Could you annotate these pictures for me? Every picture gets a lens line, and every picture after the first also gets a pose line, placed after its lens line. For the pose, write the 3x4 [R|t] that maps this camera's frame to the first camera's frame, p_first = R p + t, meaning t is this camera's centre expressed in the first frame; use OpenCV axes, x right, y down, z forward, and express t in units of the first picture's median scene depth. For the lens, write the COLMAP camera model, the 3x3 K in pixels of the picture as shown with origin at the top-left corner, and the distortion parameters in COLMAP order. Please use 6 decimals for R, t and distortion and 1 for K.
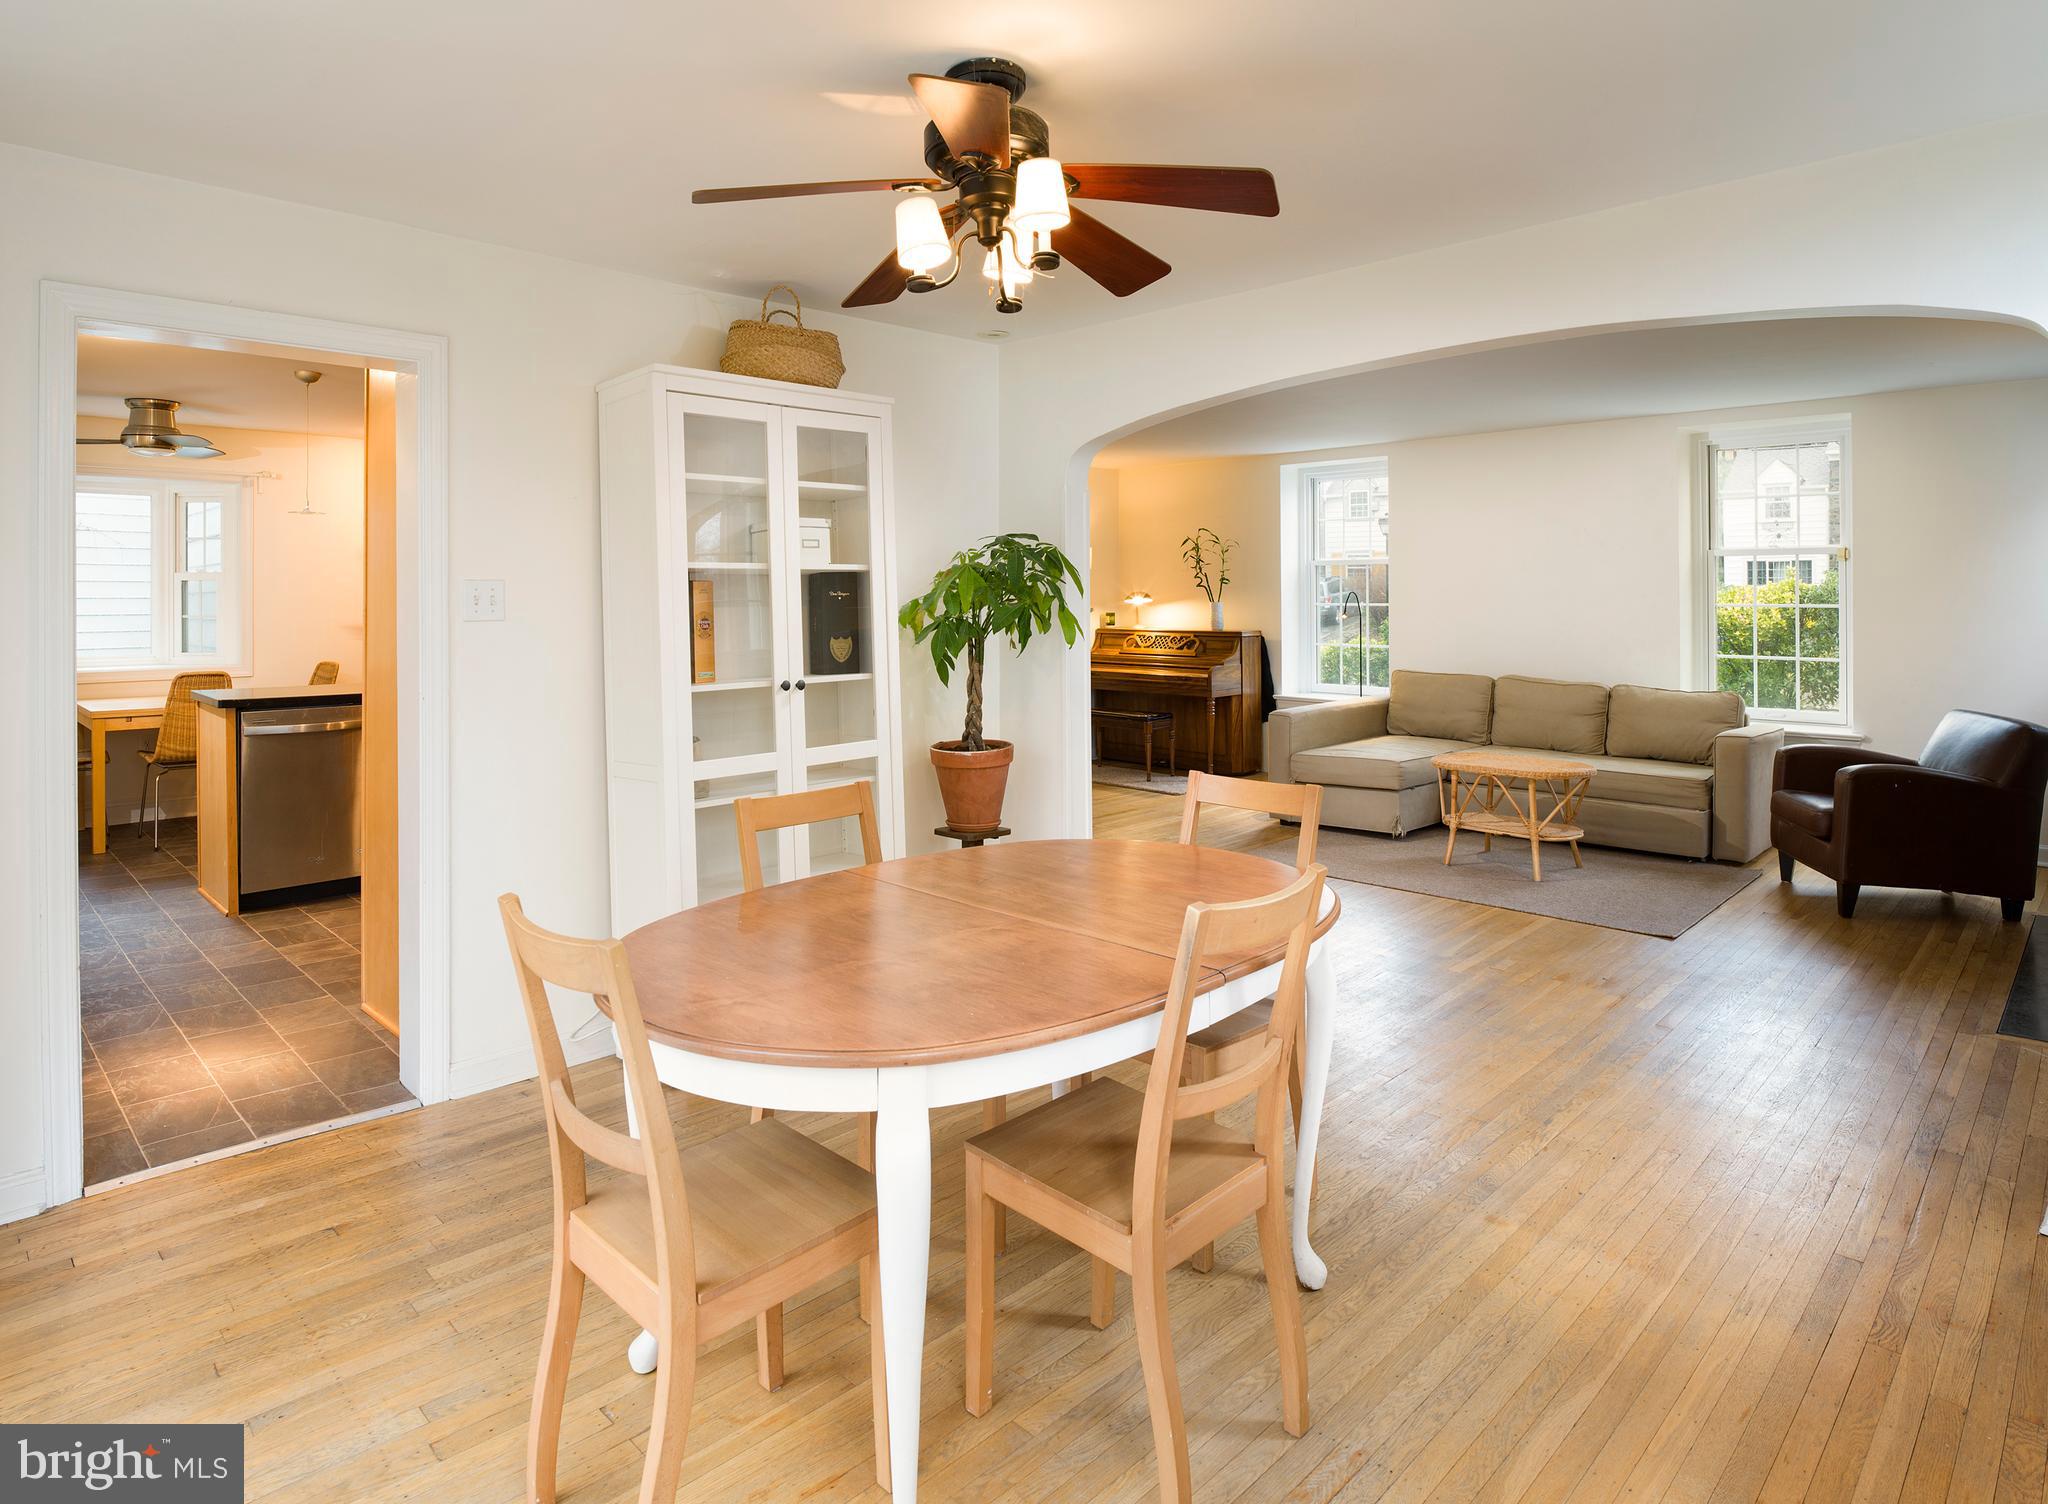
lens RADIAL K [[1140.1, 0, 981.4], [0, 1140.1, 719.9], [0, 0, 1]] dist [-0.000858, -0.007273]
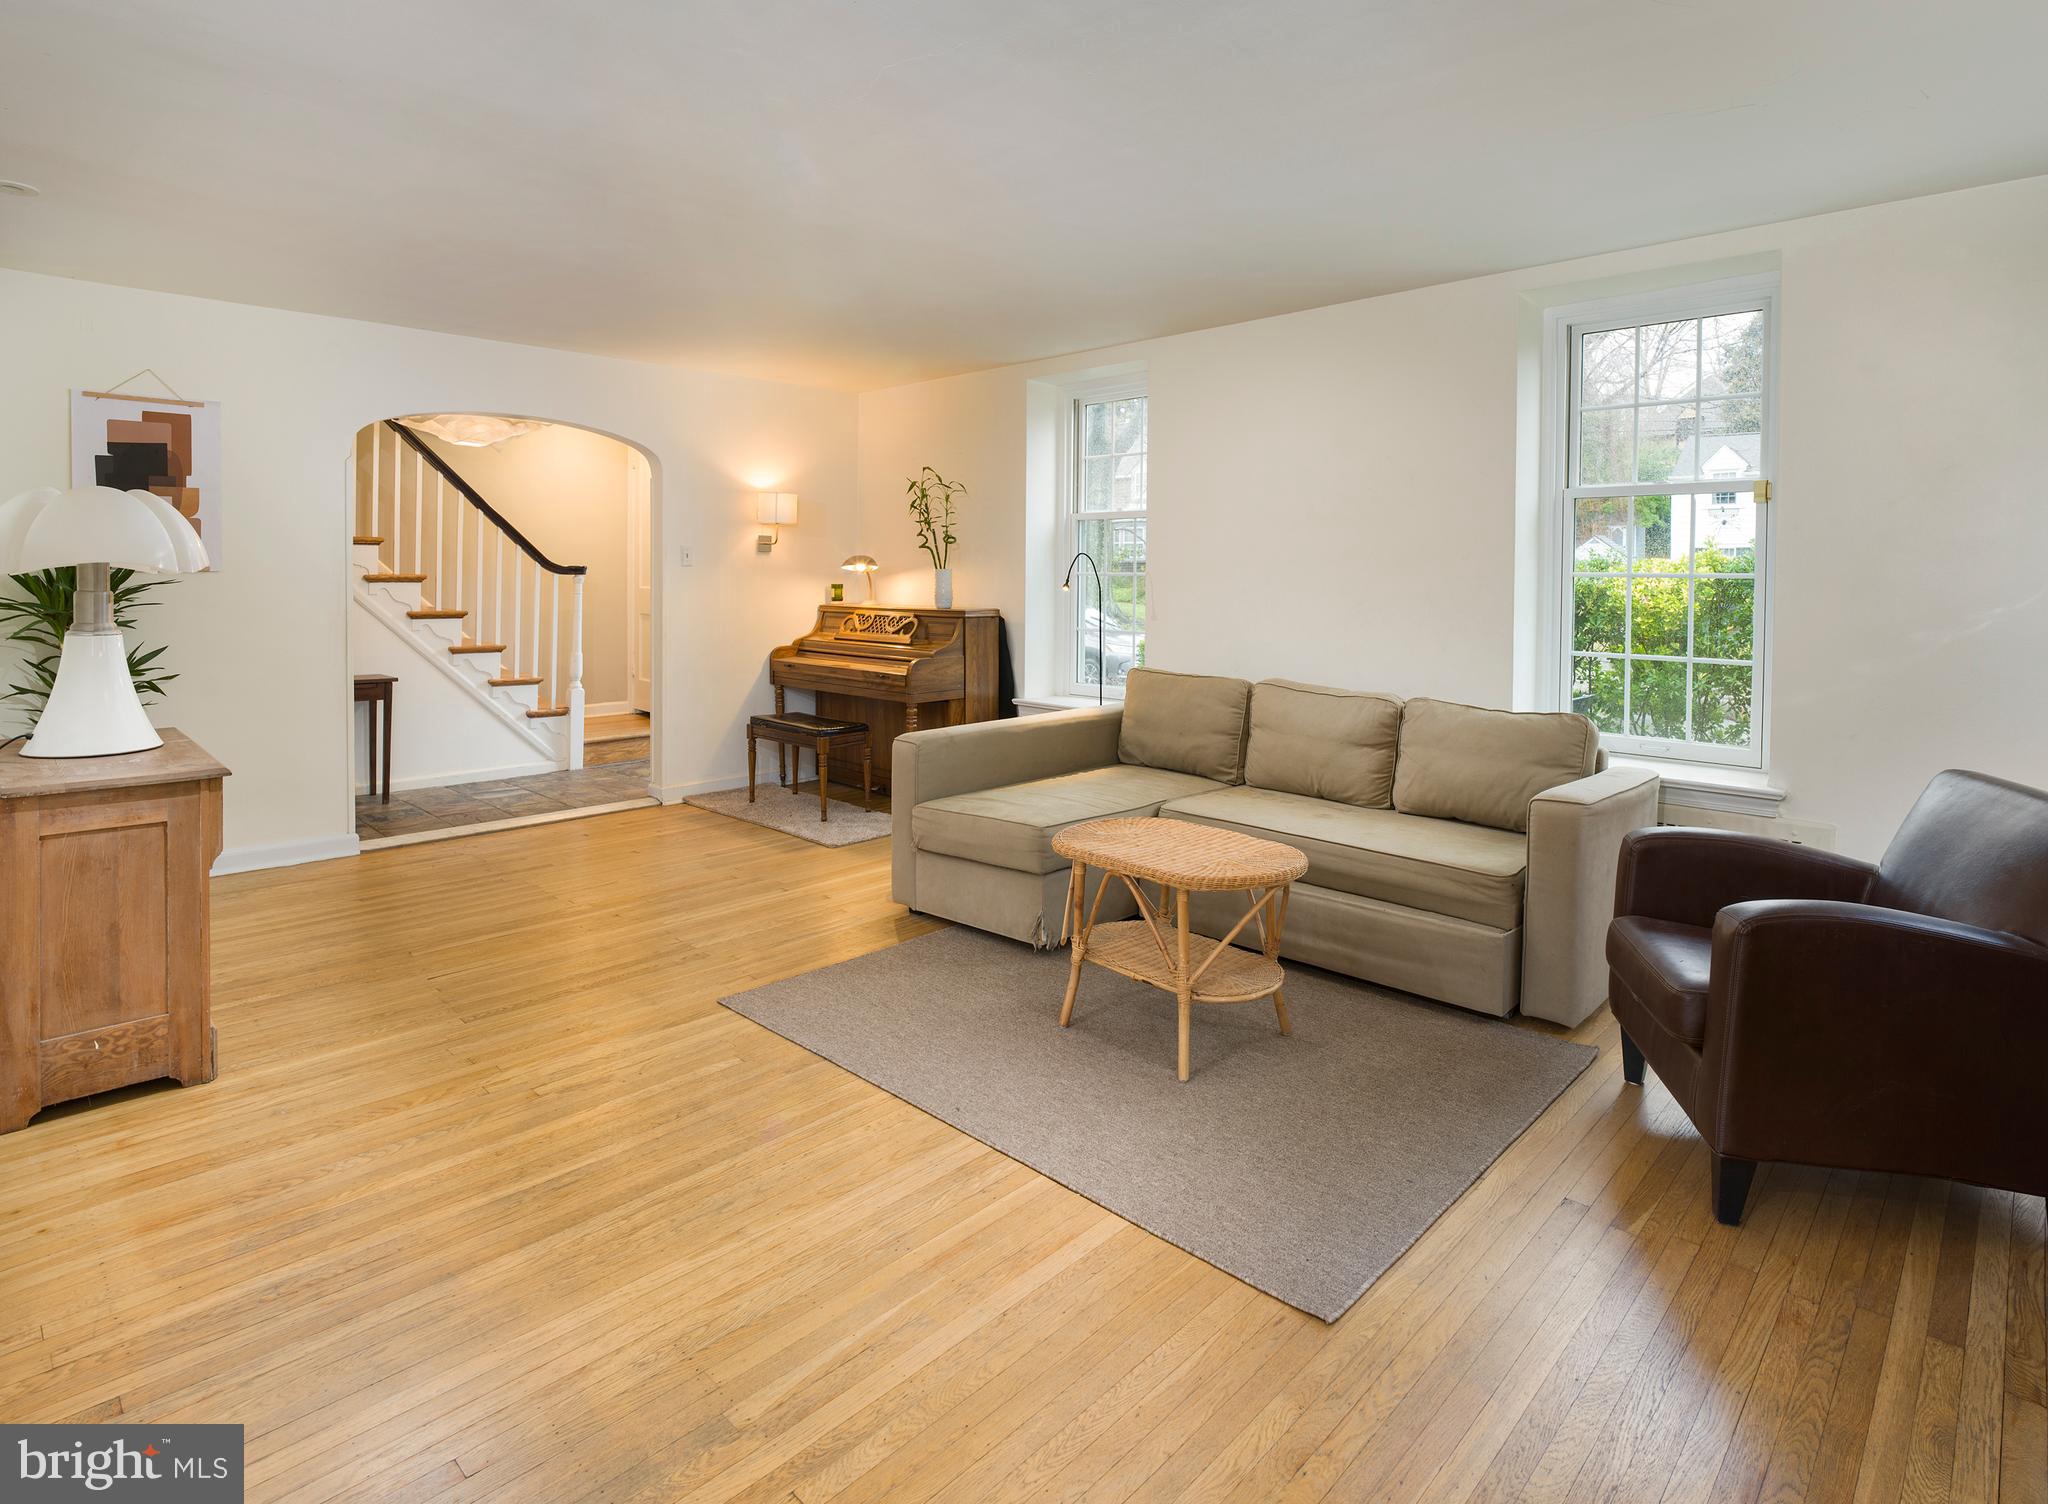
lens RADIAL K [[1140.1, 0, 1023.7], [0, 1140.1, 748.9], [0, 0, 1]] dist [-0.000858, -0.007273]
pose [[0.997933, 0.003735, 0.064147, 0.304104], [-0.006264, 0.999209, 0.039269, -0.025910], [-0.063949, -0.039589, 0.997168, 0.386551]]
